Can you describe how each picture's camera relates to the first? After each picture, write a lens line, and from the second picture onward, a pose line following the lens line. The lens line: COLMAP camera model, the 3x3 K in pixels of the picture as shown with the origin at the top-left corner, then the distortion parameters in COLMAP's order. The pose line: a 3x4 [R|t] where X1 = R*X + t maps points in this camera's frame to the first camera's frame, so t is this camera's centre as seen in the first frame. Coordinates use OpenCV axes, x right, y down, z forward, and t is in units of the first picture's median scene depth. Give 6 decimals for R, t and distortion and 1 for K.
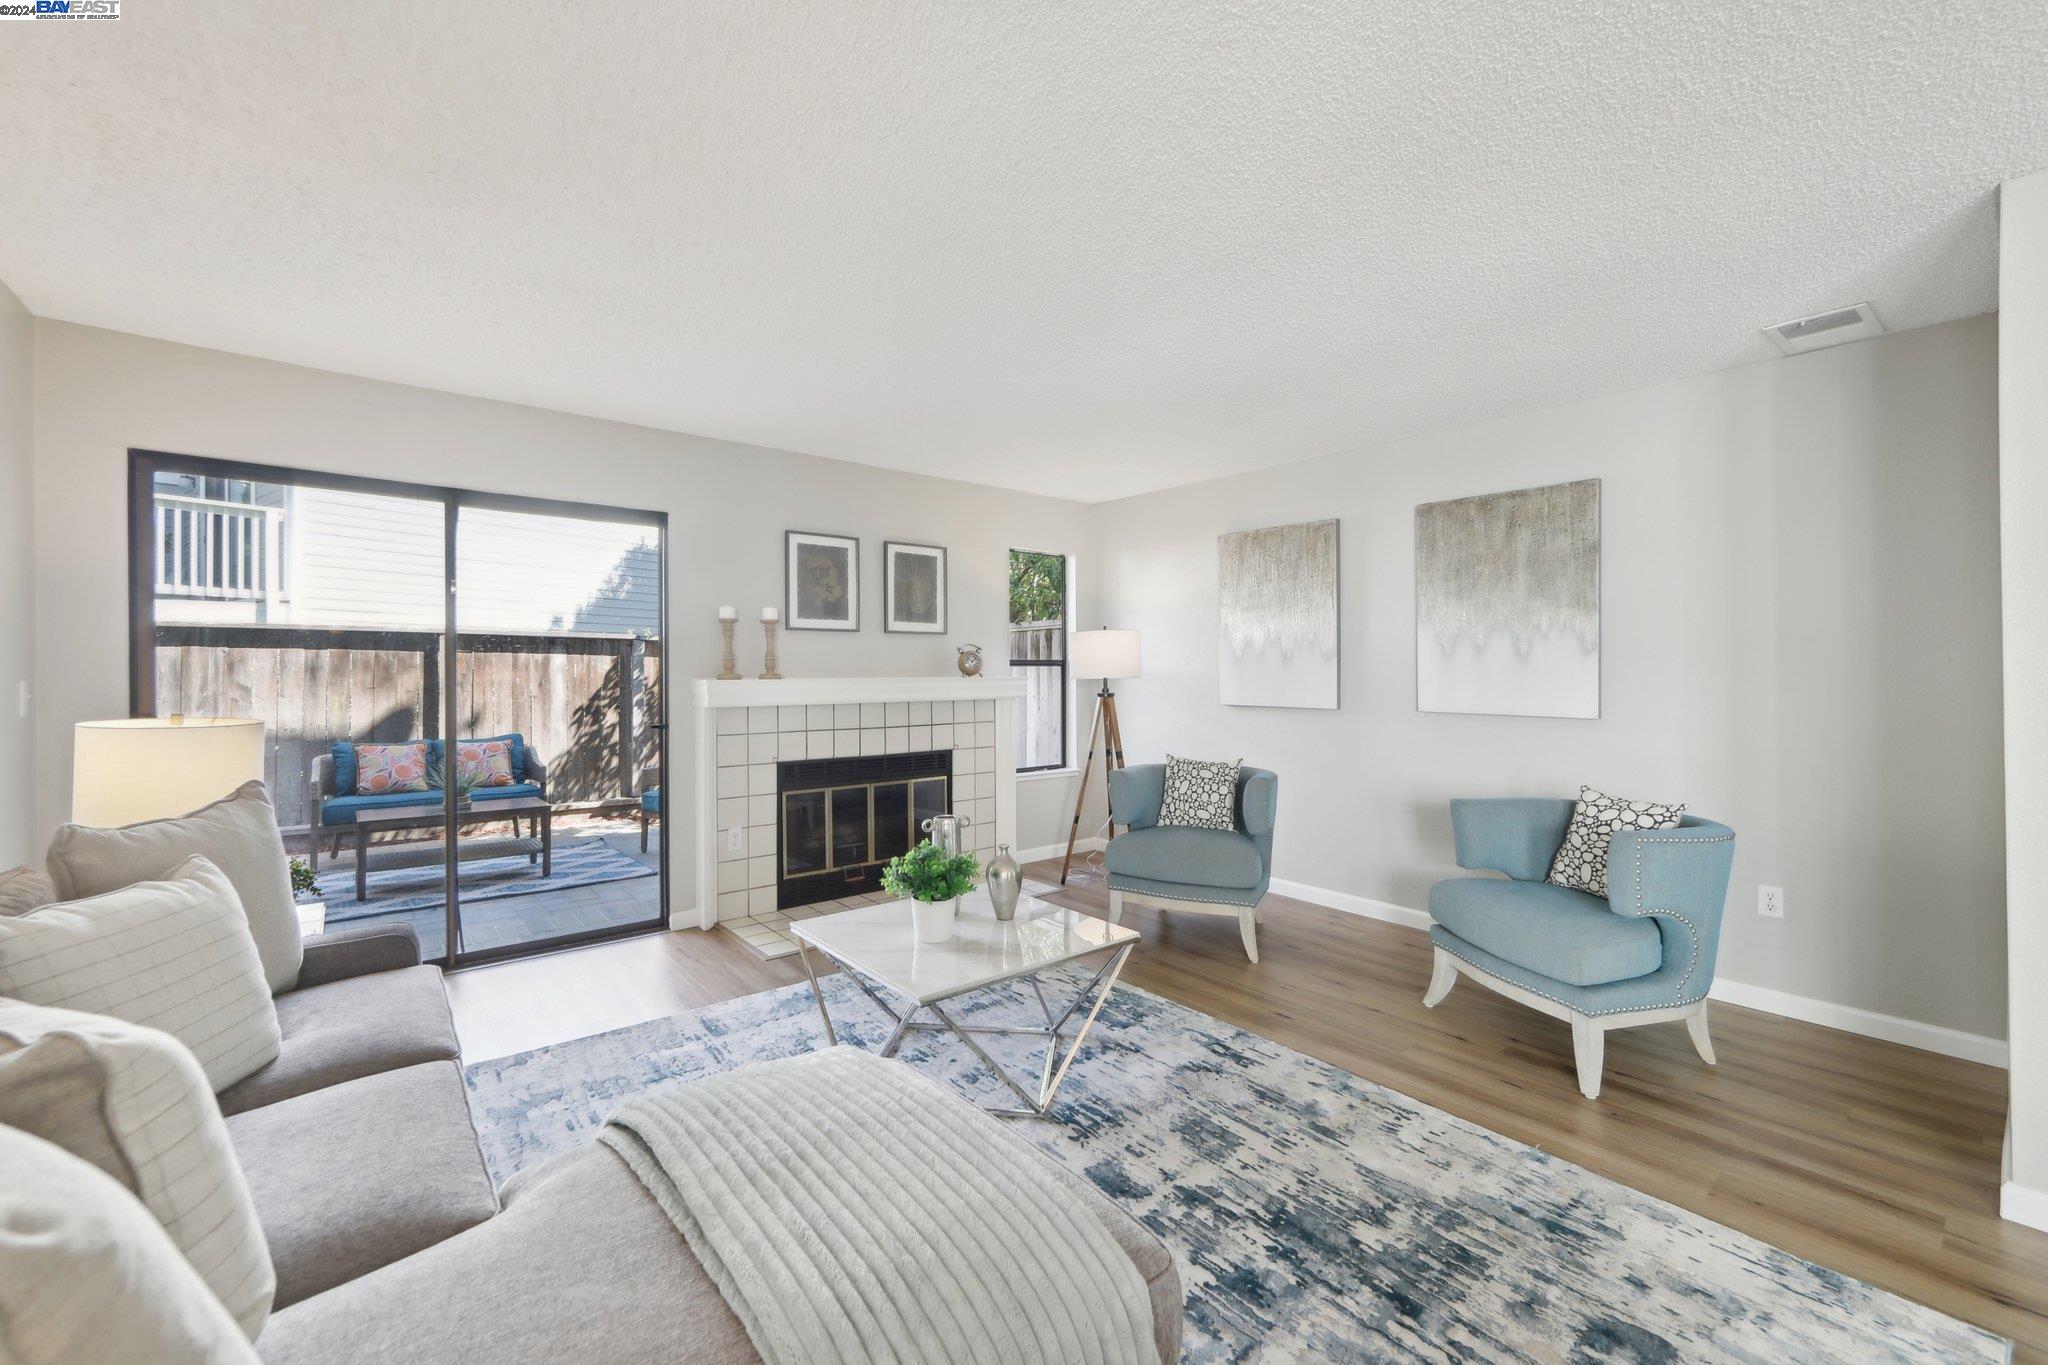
lens RADIAL K [[835.0, 0, 1025.3], [0, 835.0, 672.7], [0, 0, 1]] dist [-0.004885, 0.001341]
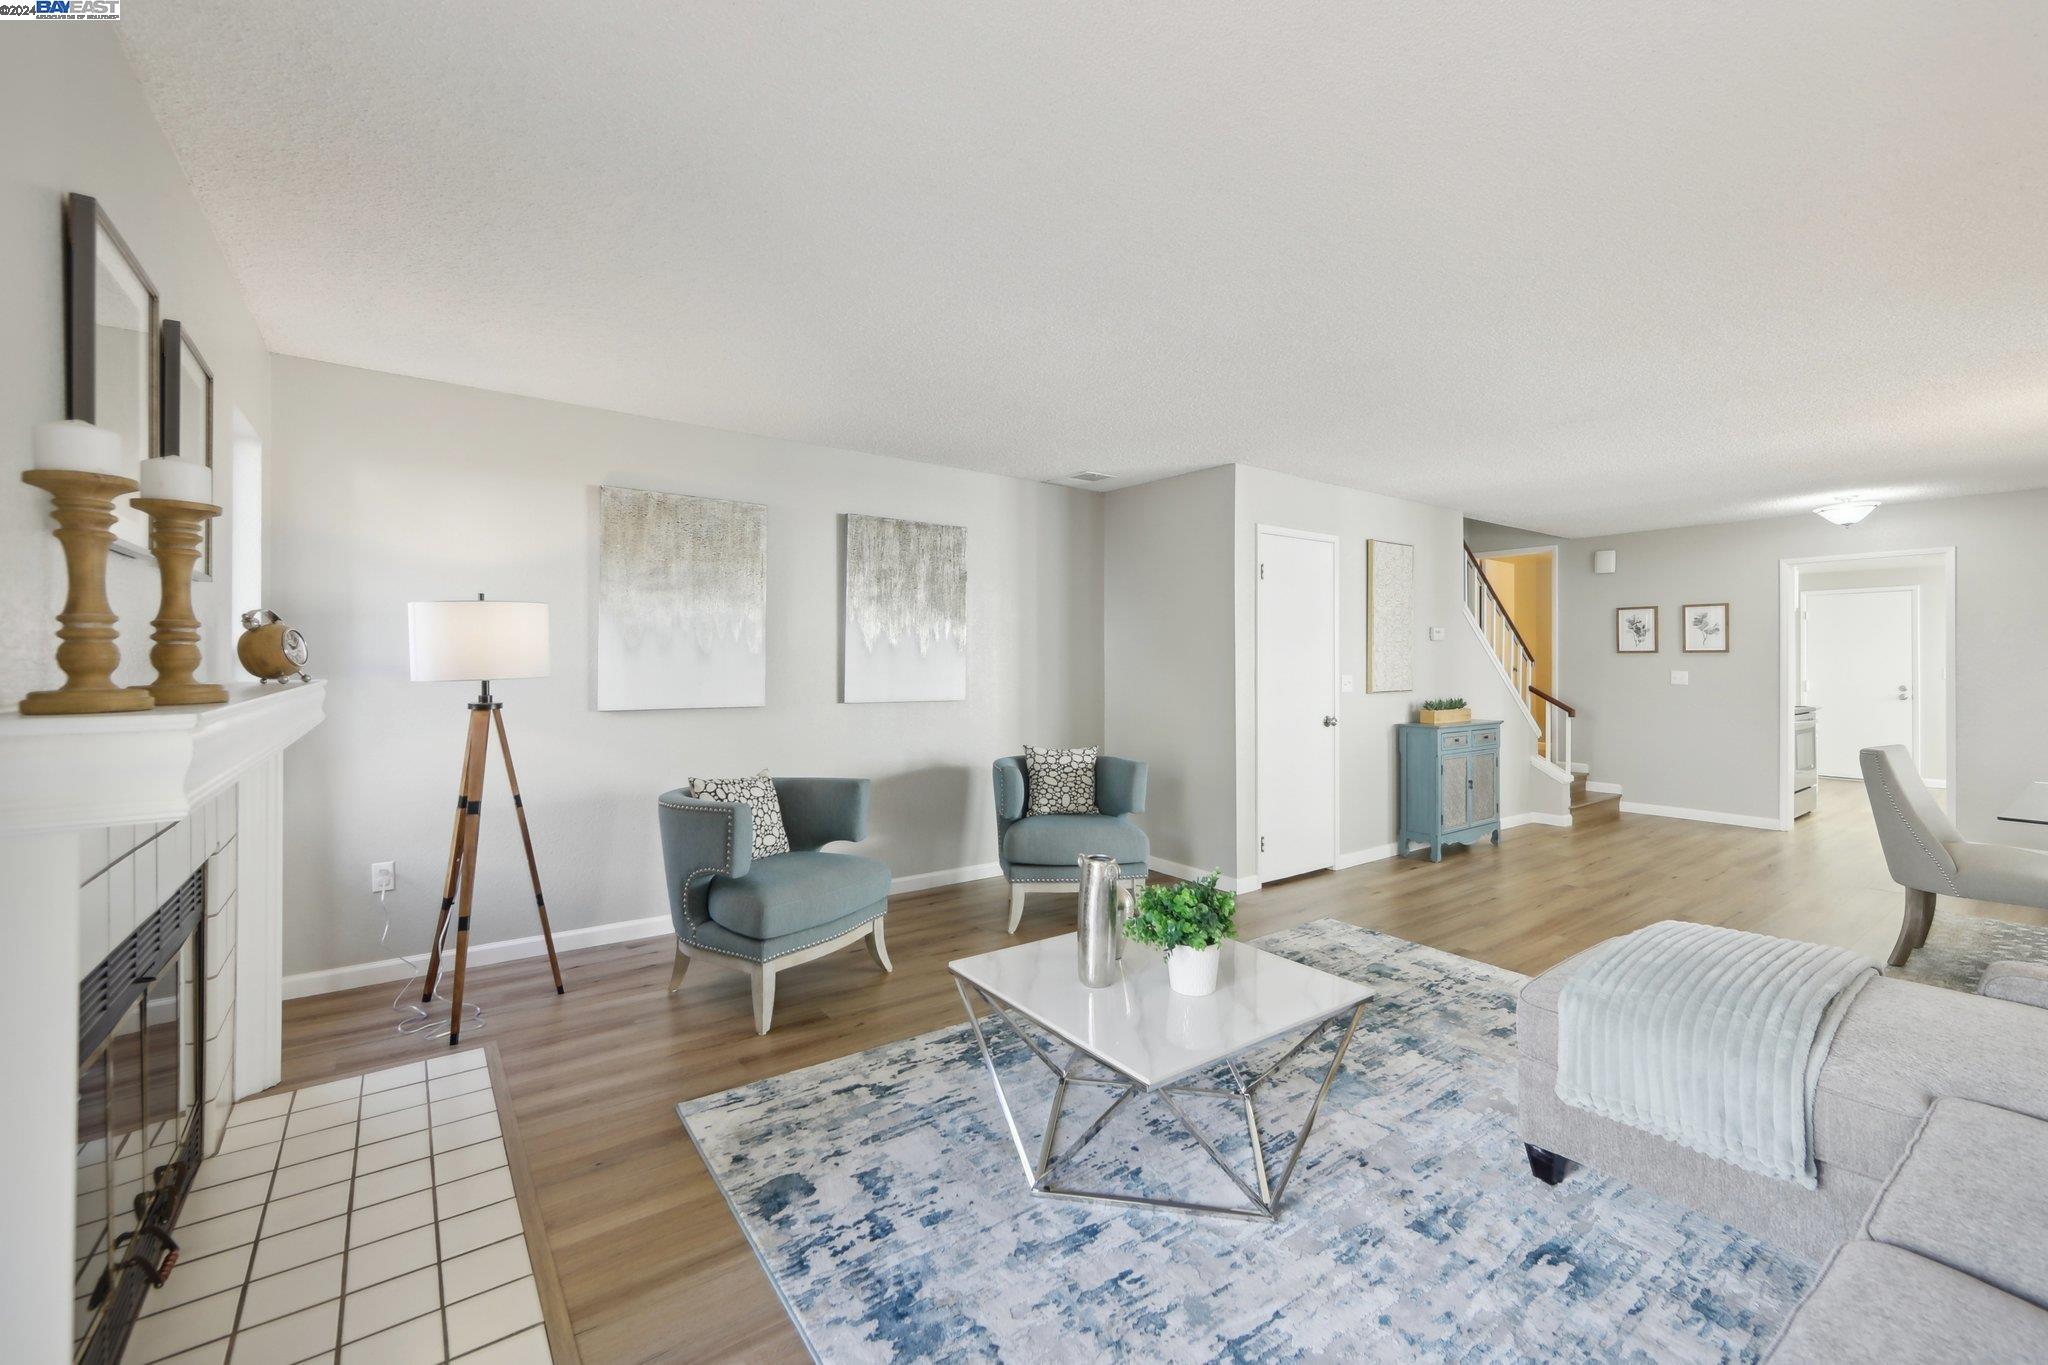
lens RADIAL K [[835.0, 0, 1025.2], [0, 835.0, 664.2], [0, 0, 1]] dist [-0.004885, 0.001341]
pose [[0.060793, -0.001110, 0.998150, -0.557554], [0.003565, 0.999993, 0.000895, -0.004041], [-0.998144, 0.003504, 0.060796, 0.653798]]
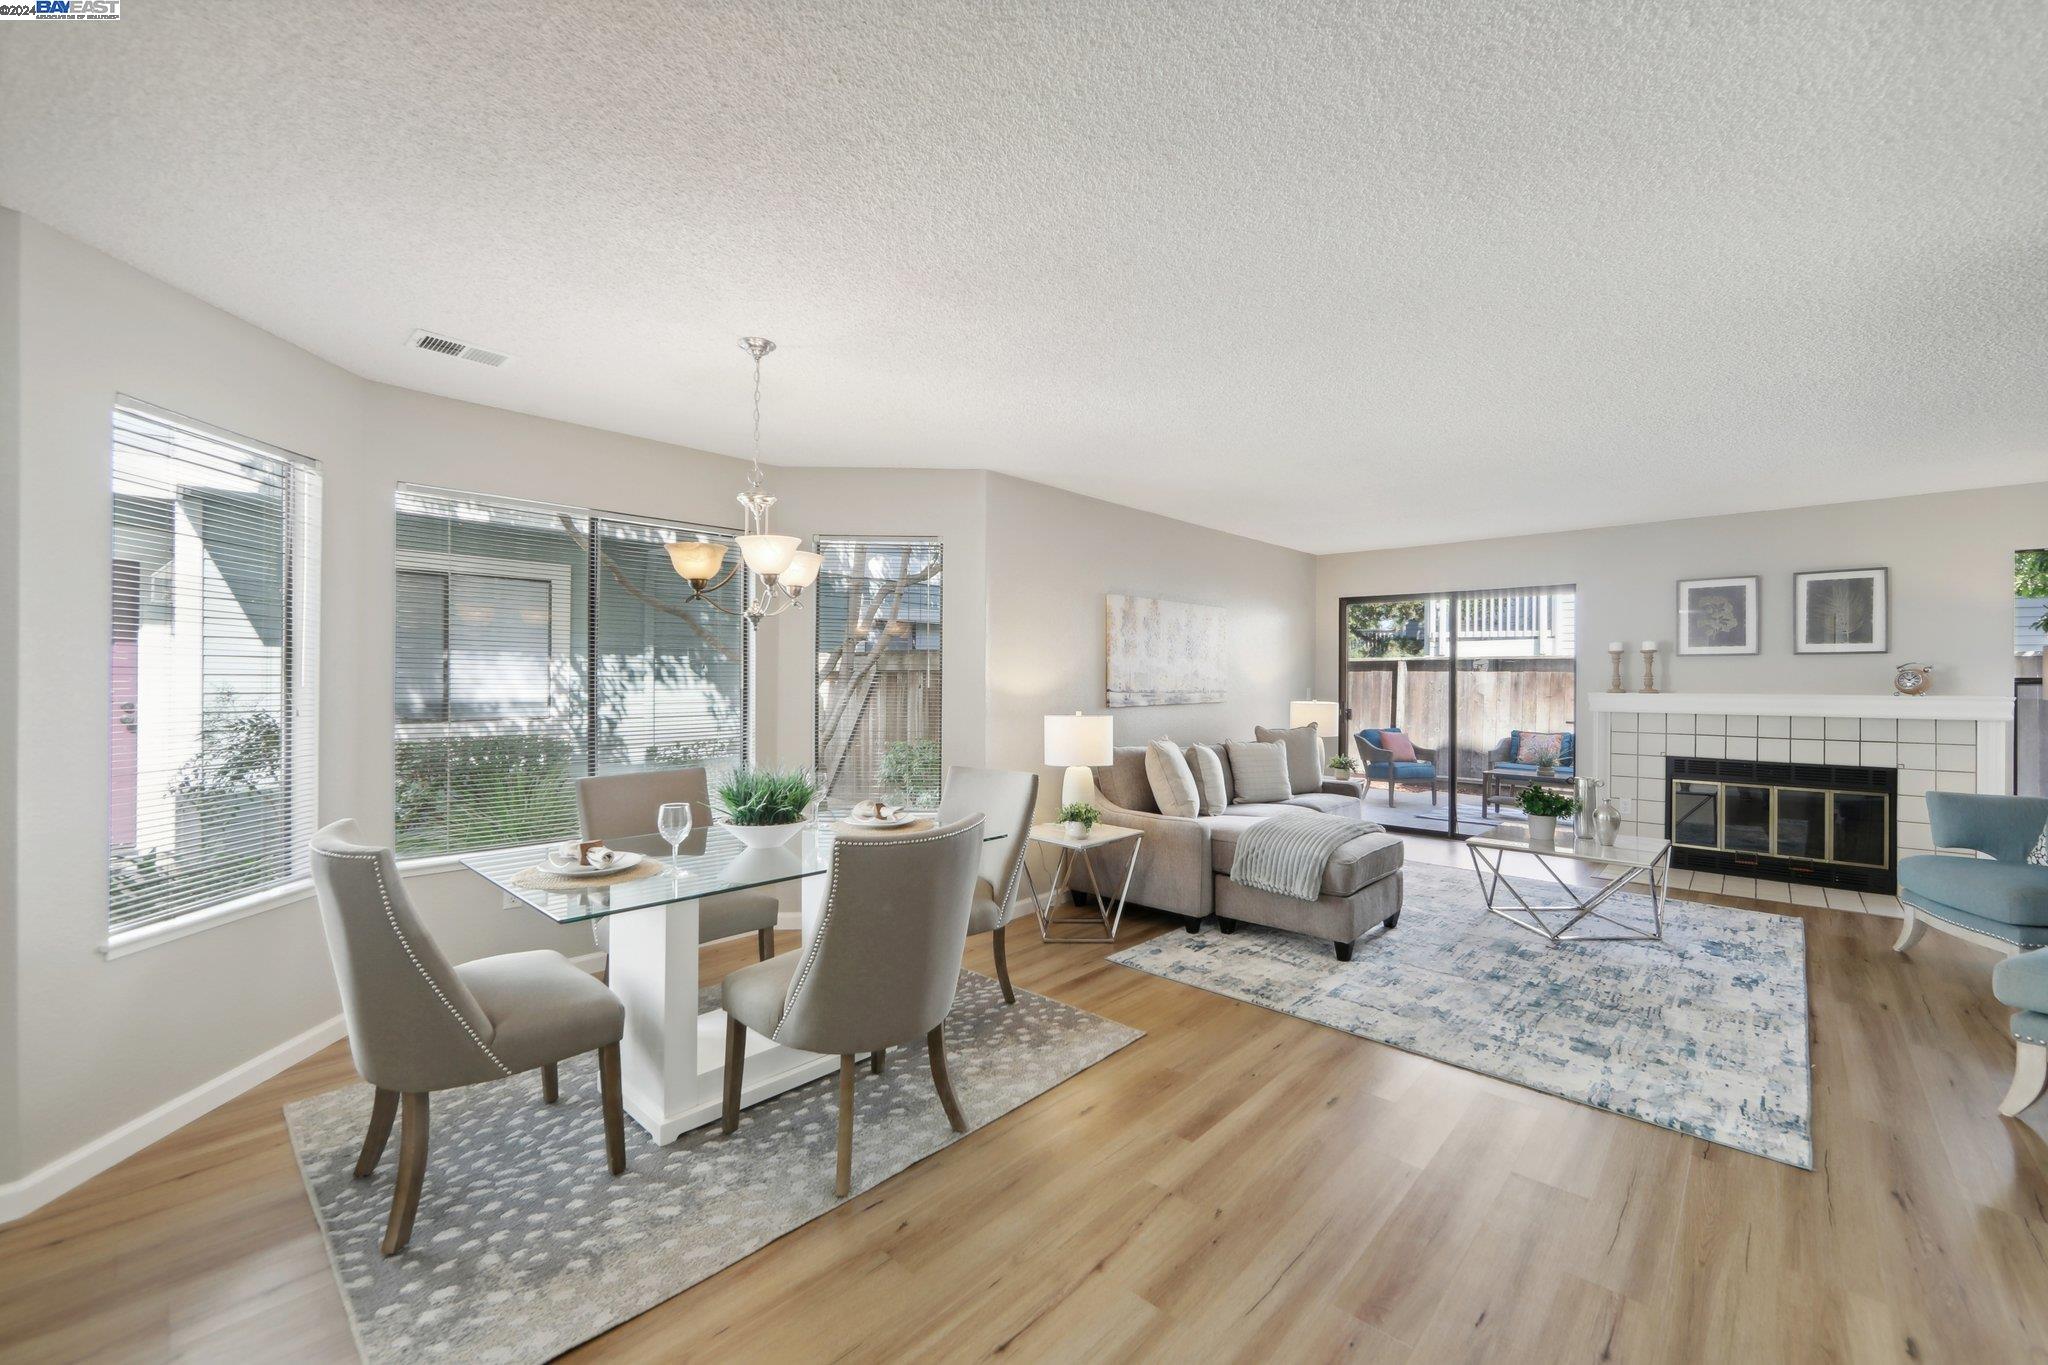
lens RADIAL K [[835.0, 0, 1022.2], [0, 835.0, 677.1], [0, 0, 1]] dist [-0.004885, 0.001341]
pose [[0.125815, -0.003144, -0.992049, 0.884617], [-0.007943, 0.999960, -0.004176, -0.004963], [0.992022, 0.008406, 0.125785, -0.187001]]
